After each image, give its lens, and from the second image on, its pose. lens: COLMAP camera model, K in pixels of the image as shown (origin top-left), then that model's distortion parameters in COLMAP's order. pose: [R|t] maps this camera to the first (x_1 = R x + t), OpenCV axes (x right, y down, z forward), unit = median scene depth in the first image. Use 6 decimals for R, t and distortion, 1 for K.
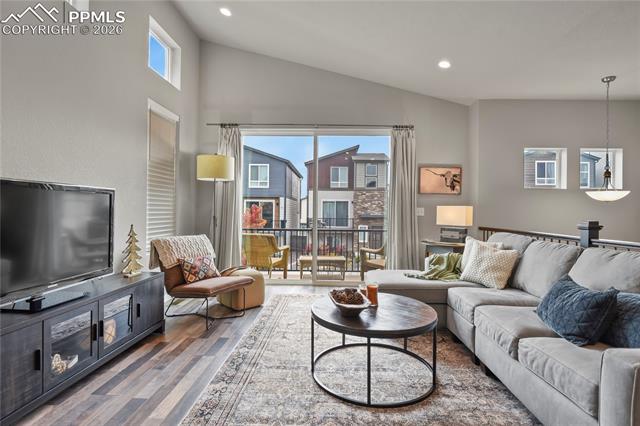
lens RADIAL K [[313.5, 0, 322.0], [0, 313.5, 209.6], [0, 0, 1]] dist [0.000020, 0.000088]
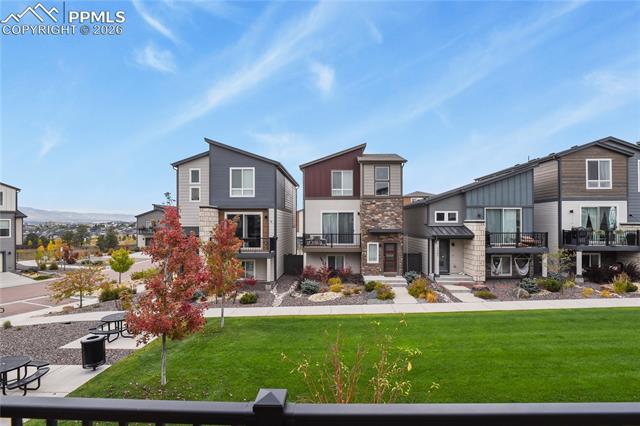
lens RADIAL K [[313.5, 0, 320.3], [0, 313.5, 217.9], [0, 0, 1]] dist [0.000020, 0.000088]
pose [[0.999897, -0.013707, -0.004167, 0.000709], [0.013678, 0.999883, -0.006900, -0.008152], [0.004261, 0.006842, 0.999968, 0.193156]]
